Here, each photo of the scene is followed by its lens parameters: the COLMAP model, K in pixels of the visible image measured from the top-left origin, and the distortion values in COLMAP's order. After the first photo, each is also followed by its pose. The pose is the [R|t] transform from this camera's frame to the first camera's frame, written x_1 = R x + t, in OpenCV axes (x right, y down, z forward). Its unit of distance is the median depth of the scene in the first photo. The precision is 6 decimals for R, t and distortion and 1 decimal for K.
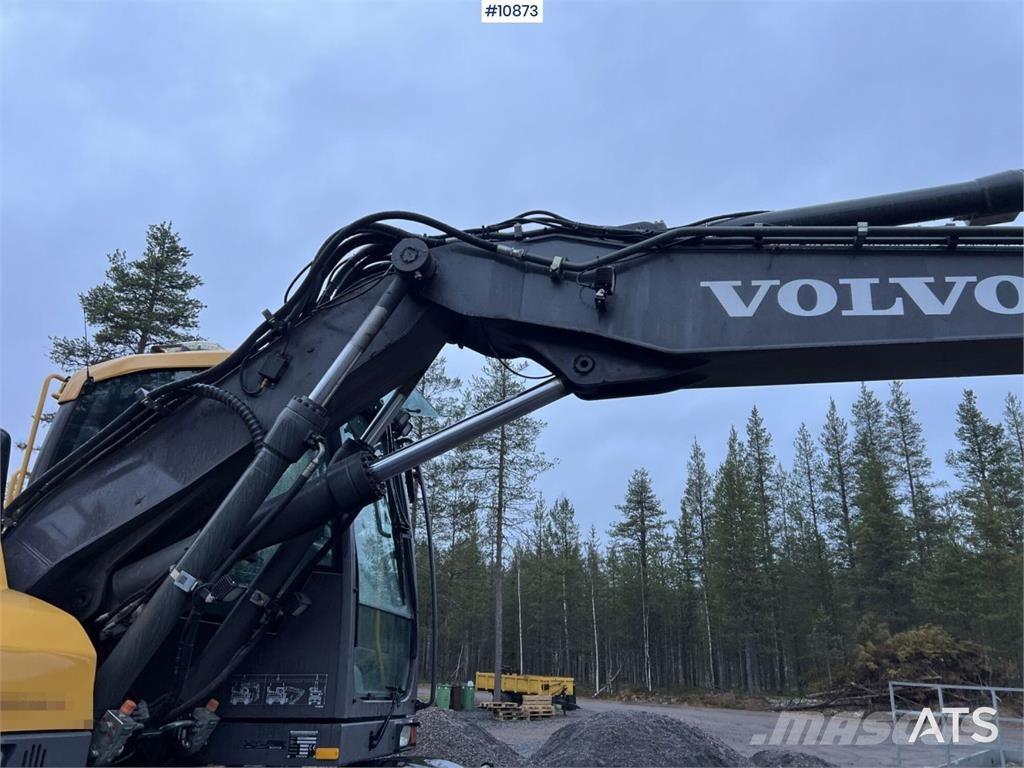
lens RADIAL K [[766.0, 0, 518.2], [0, 766.0, 372.2], [0, 0, 1]] dist [0.063759, -0.072879]
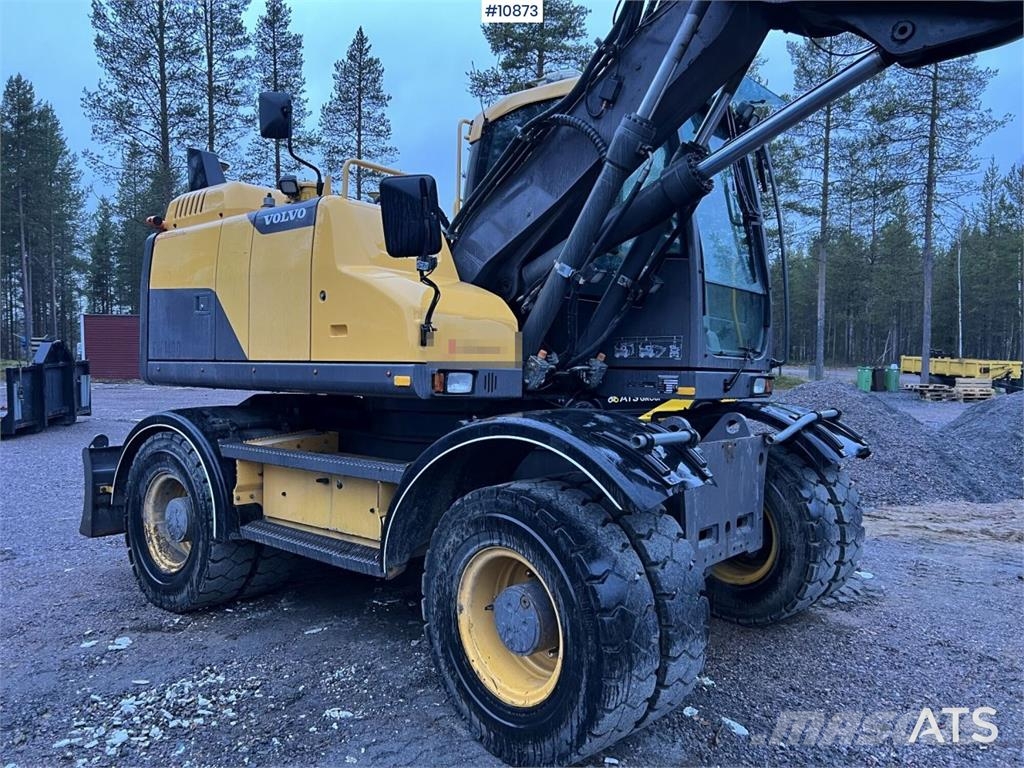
lens RADIAL K [[766.0, 0, 510.9], [0, 766.0, 382.3], [0, 0, 1]] dist [0.063759, -0.072879]
pose [[0.863202, 0.017069, -0.504571, 0.107250], [0.181256, 0.922318, 0.341286, -0.016801], [0.471200, -0.386055, 0.793052, -0.121504]]
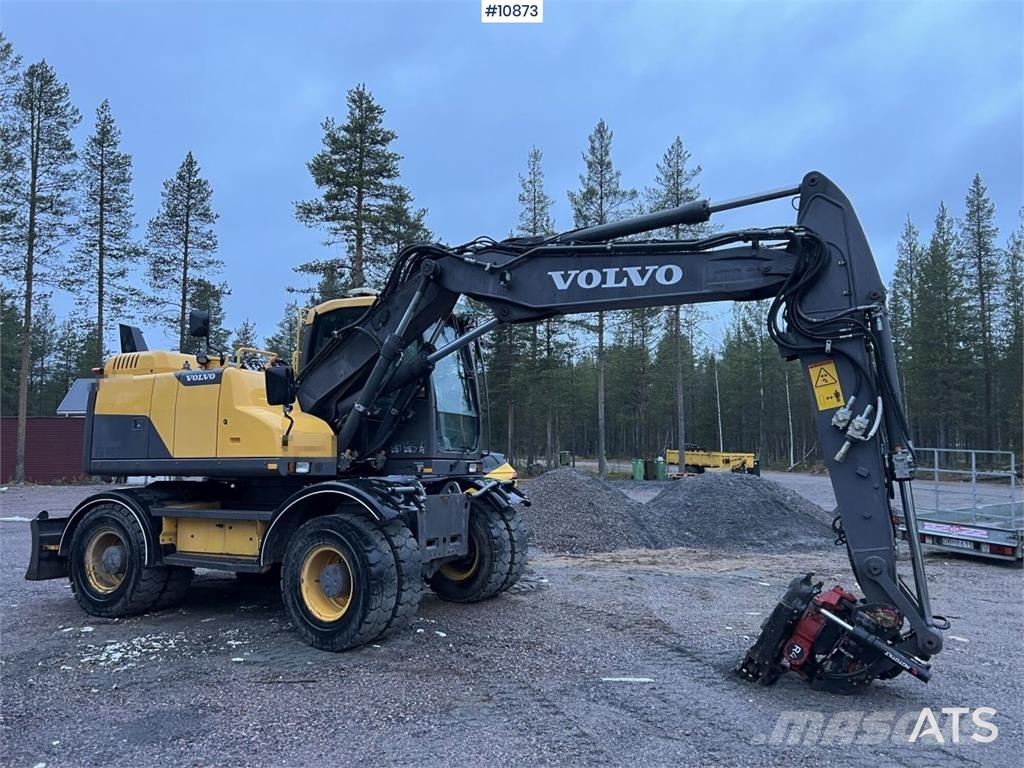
lens RADIAL K [[766.0, 0, 508.3], [0, 766.0, 386.1], [0, 0, 1]] dist [0.063759, -0.072879]
pose [[0.954036, -0.036351, -0.297480, 0.502881], [0.118138, 0.957856, 0.261829, -0.256661], [0.275425, -0.284938, 0.918124, -0.748223]]
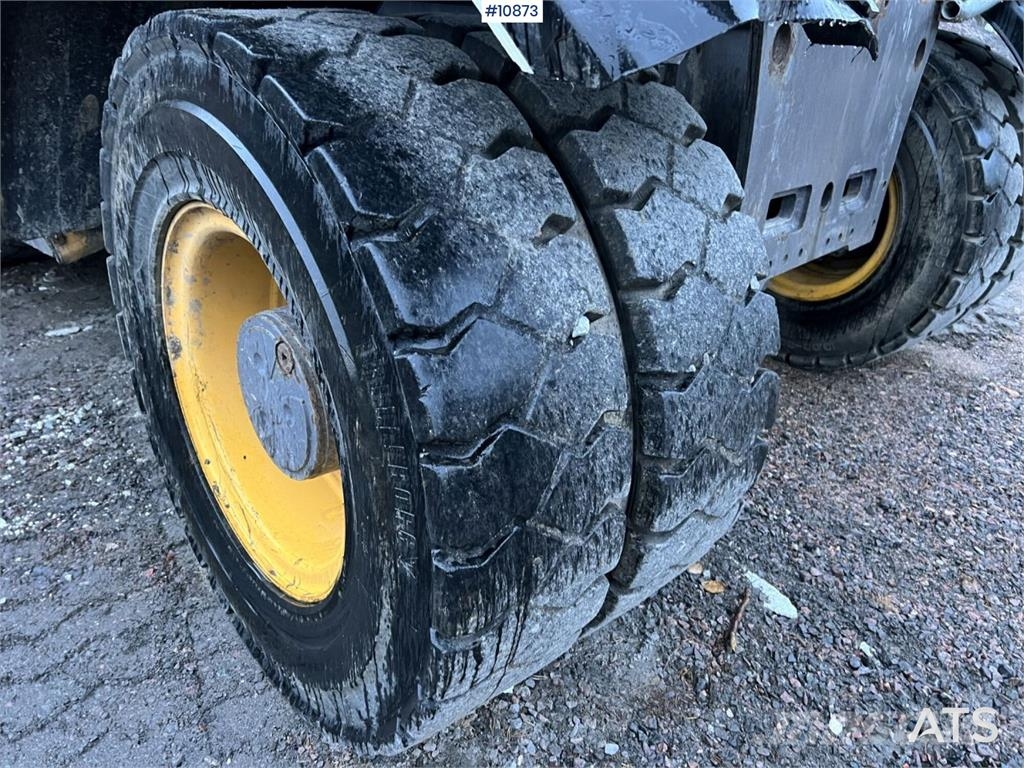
lens RADIAL K [[766.0, 0, 520.2], [0, 766.0, 389.5], [0, 0, 1]] dist [0.063759, -0.072879]
pose [[0.847715, 0.281955, -0.449311, -0.034465], [0.135261, 0.704137, 0.697062, 0.227601], [0.512917, -0.651684, 0.558770, 0.224652]]
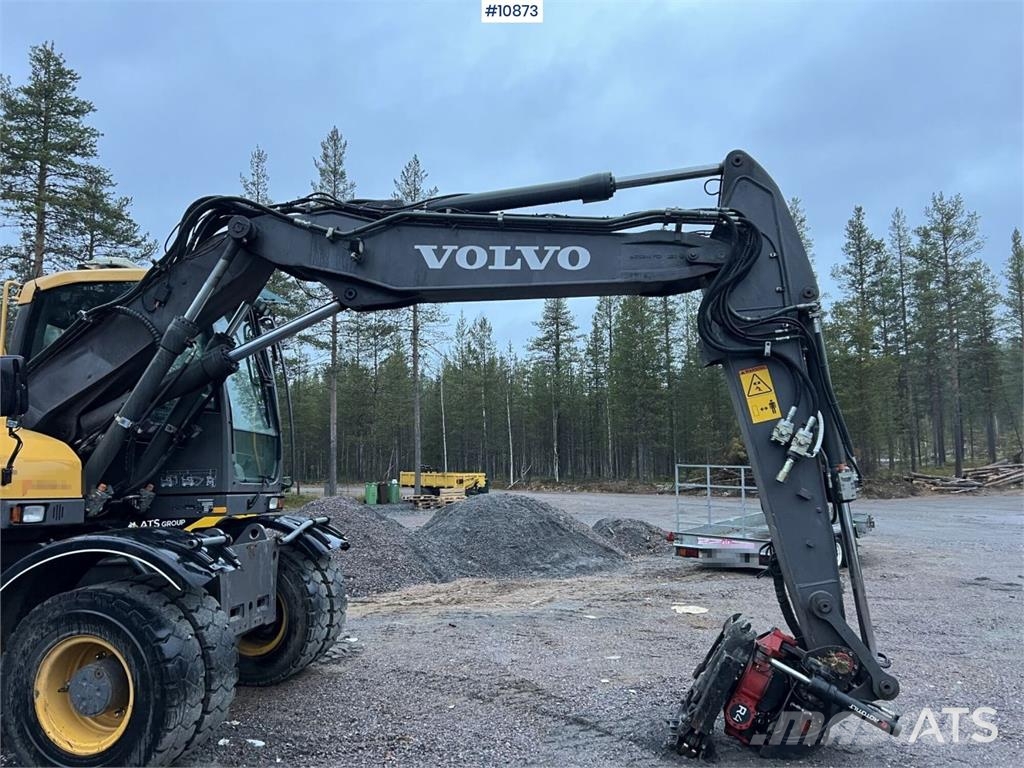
lens RADIAL K [[766.0, 0, 507.5], [0, 766.0, 385.3], [0, 0, 1]] dist [0.063759, -0.072879]
pose [[0.997114, -0.026515, 0.071131, 0.203898], [0.007396, 0.966491, 0.256594, -0.165042], [-0.075551, -0.255327, 0.963898, -0.479407]]
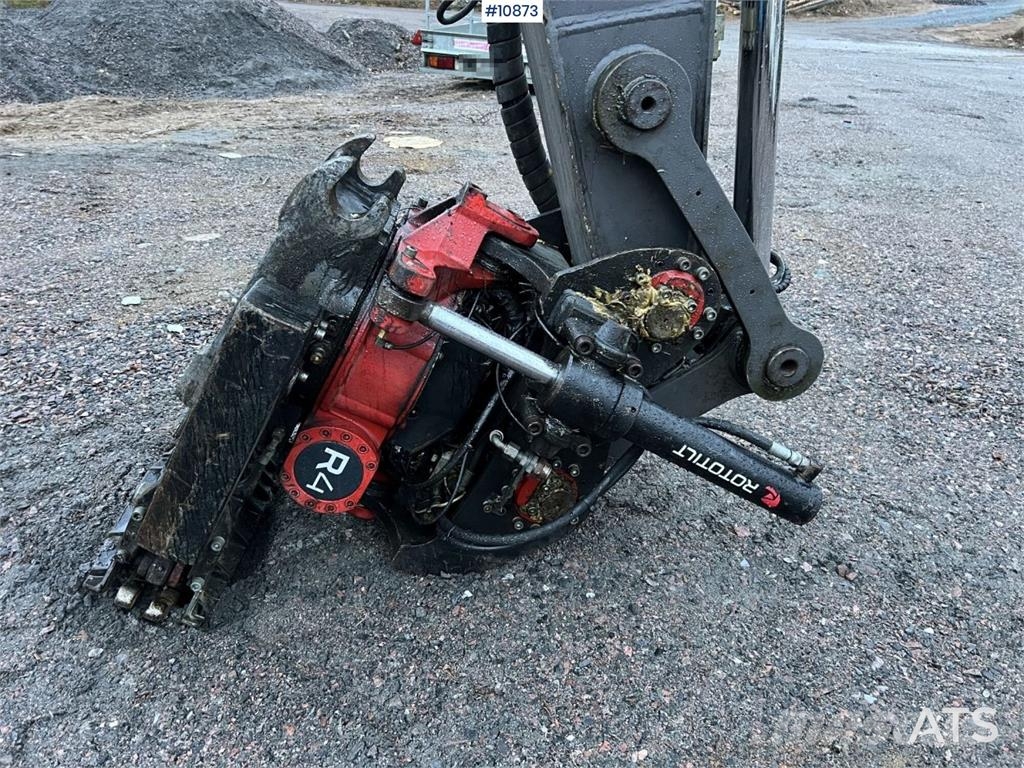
lens RADIAL K [[766.0, 0, 515.1], [0, 766.0, 378.3], [0, 0, 1]] dist [0.063759, -0.072879]
pose [[0.947452, -0.138695, 0.288269, 0.542009], [-0.121427, 0.677763, 0.725185, 0.243874], [-0.295957, -0.722081, 0.625306, 0.155859]]
